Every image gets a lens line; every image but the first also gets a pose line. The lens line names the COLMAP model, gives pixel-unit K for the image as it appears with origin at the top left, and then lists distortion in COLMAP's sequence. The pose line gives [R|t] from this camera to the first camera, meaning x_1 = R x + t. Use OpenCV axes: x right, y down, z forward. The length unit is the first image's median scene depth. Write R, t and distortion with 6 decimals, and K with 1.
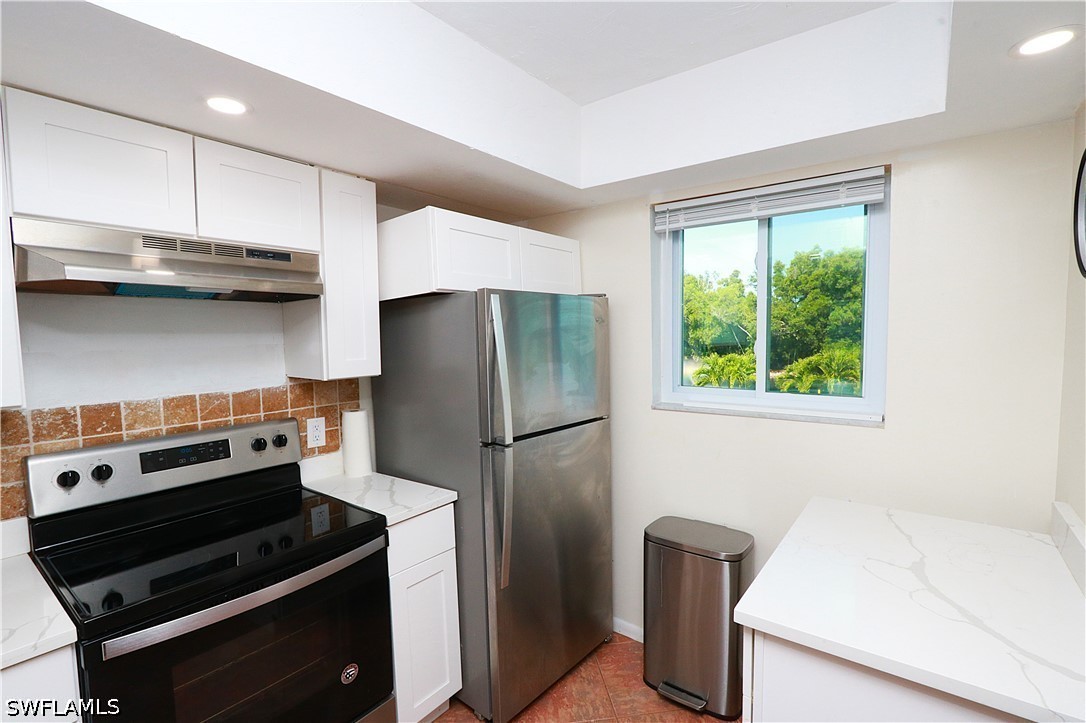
lens RADIAL K [[501.9, 0, 545.6], [0, 501.9, 365.6], [0, 0, 1]] dist [-0.017366, 0.004798]
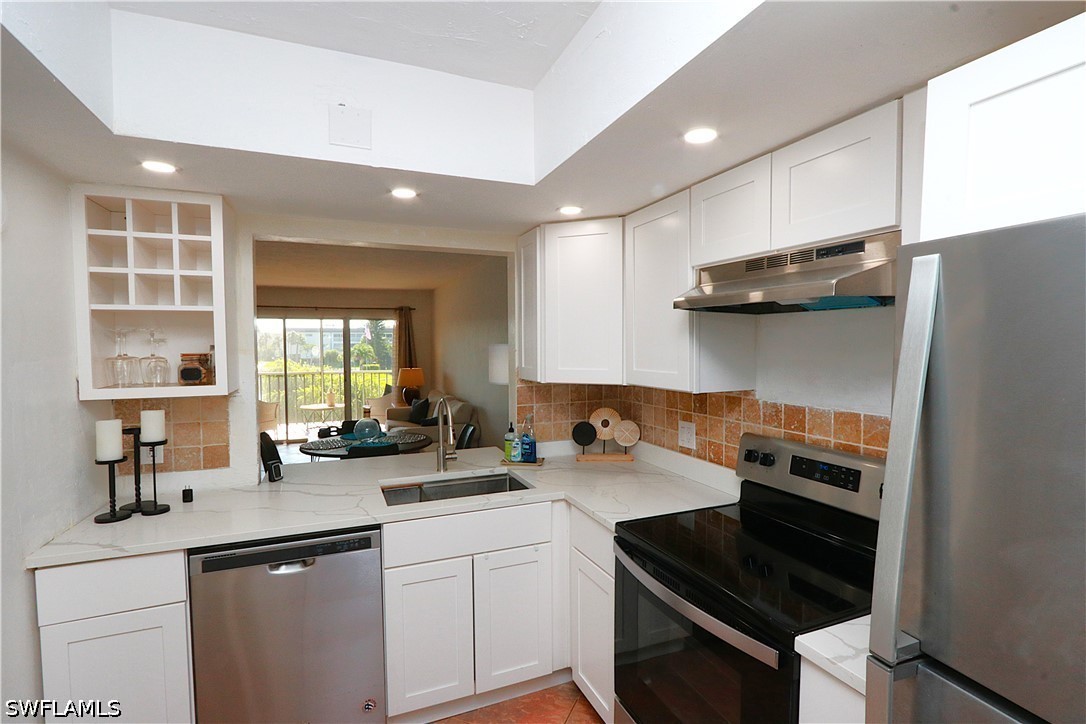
lens RADIAL K [[509.9, 0, 548.8], [0, 509.9, 364.7], [0, 0, 1]] dist [-0.019882, 0.007703]
pose [[-0.494479, 0.049938, -0.867754, 0.362687], [-0.050507, 0.995010, 0.086042, -0.079624], [0.867721, 0.086374, -0.489489, 0.945377]]
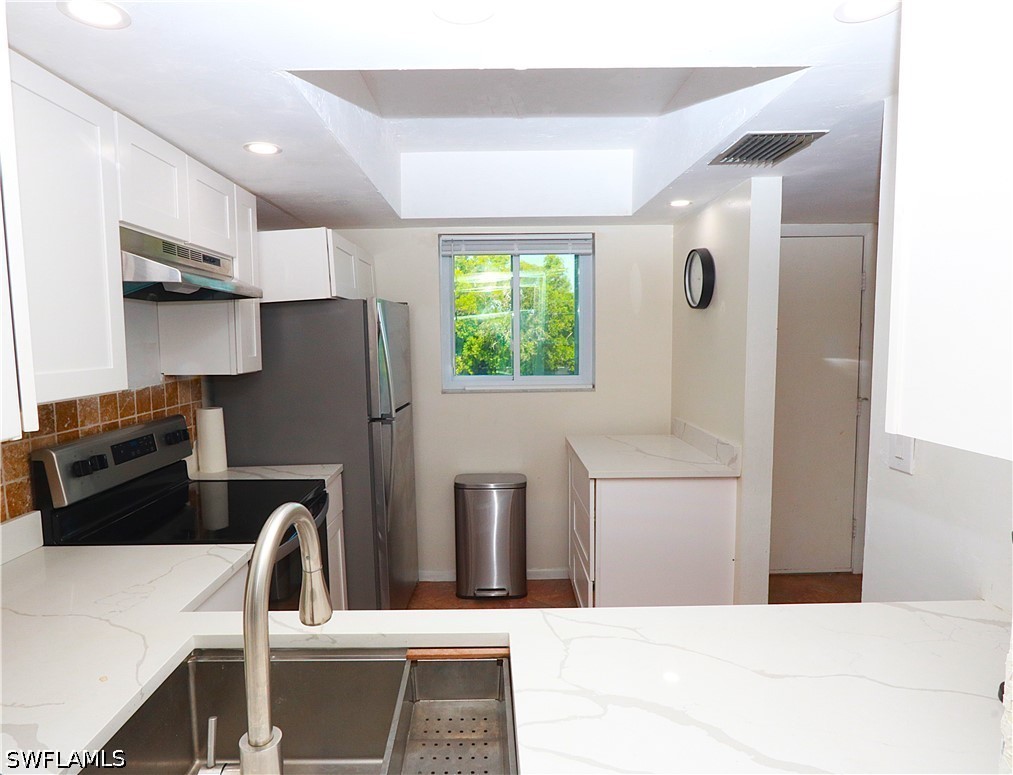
lens RADIAL K [[632.2, 0, 474.2], [0, 632.2, 390.4], [0, 0, 1]] dist [0.025579, 0.000210]
pose [[0.805676, -0.047407, 0.590456, -0.873914], [0.040497, 0.998868, 0.024940, 0.052451], [-0.590970, 0.003819, 0.806684, -0.454027]]
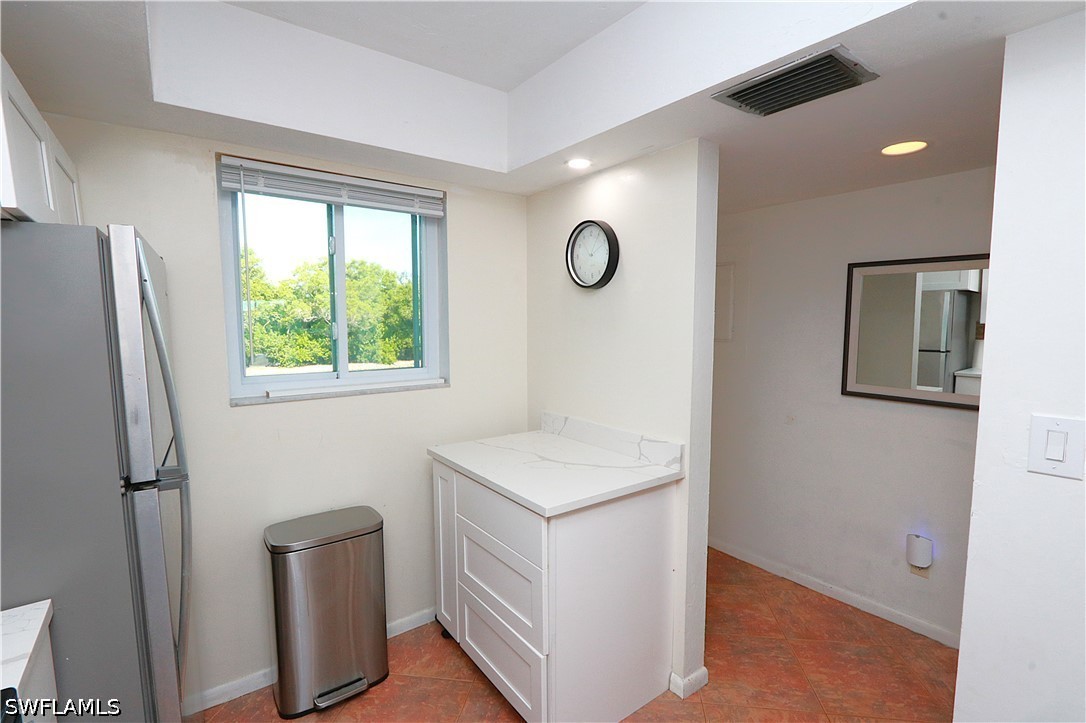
lens RADIAL K [[509.9, 0, 548.8], [0, 509.9, 364.2], [0, 0, 1]] dist [-0.019882, 0.007703]
pose [[0.254683, -0.066506, 0.964735, -0.576070], [0.063125, 0.996648, 0.052041, 0.009227], [-0.964962, 0.047645, 0.258027, 0.372290]]
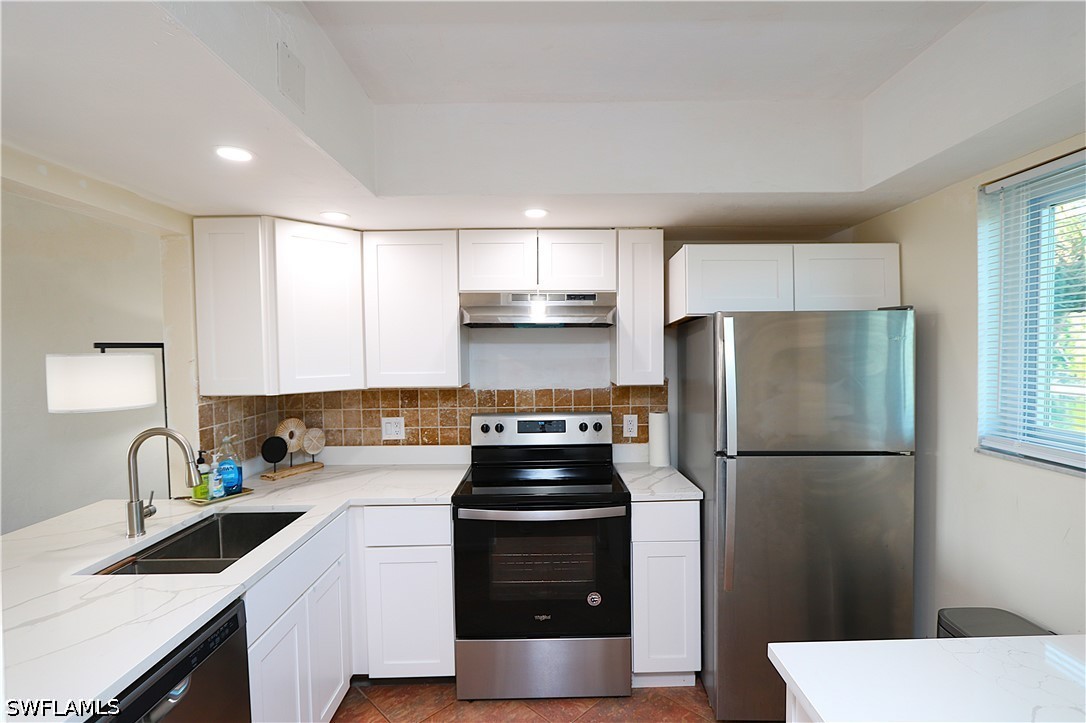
lens RADIAL K [[501.9, 0, 545.6], [0, 501.9, 365.6], [0, 0, 1]] dist [-0.017366, 0.004798]
pose [[0.605393, 0.033975, -0.795201, 0.525491], [-0.052448, 0.998620, 0.002737, -0.017600], [0.794197, 0.040050, 0.606339, 0.028905]]
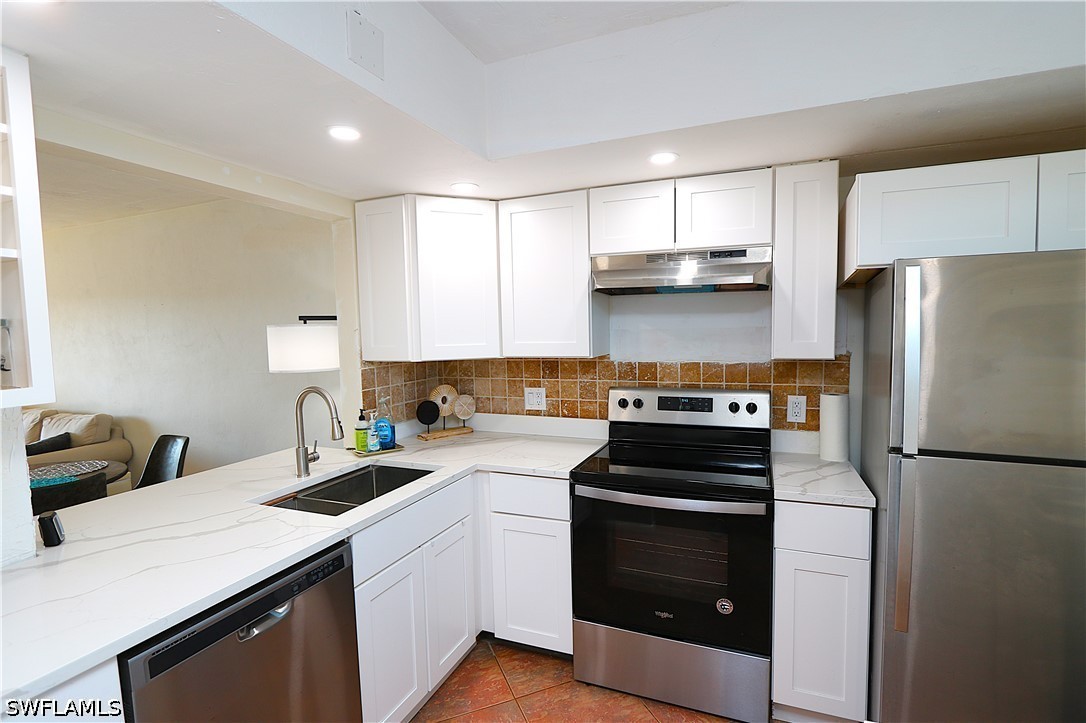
lens RADIAL K [[509.9, 0, 548.8], [0, 509.9, 364.2], [0, 0, 1]] dist [-0.019882, 0.007703]
pose [[0.252873, 0.077647, -0.964379, 0.538147], [-0.052985, 0.996390, 0.066331, -0.007762], [0.966047, 0.034325, 0.256075, 0.238260]]
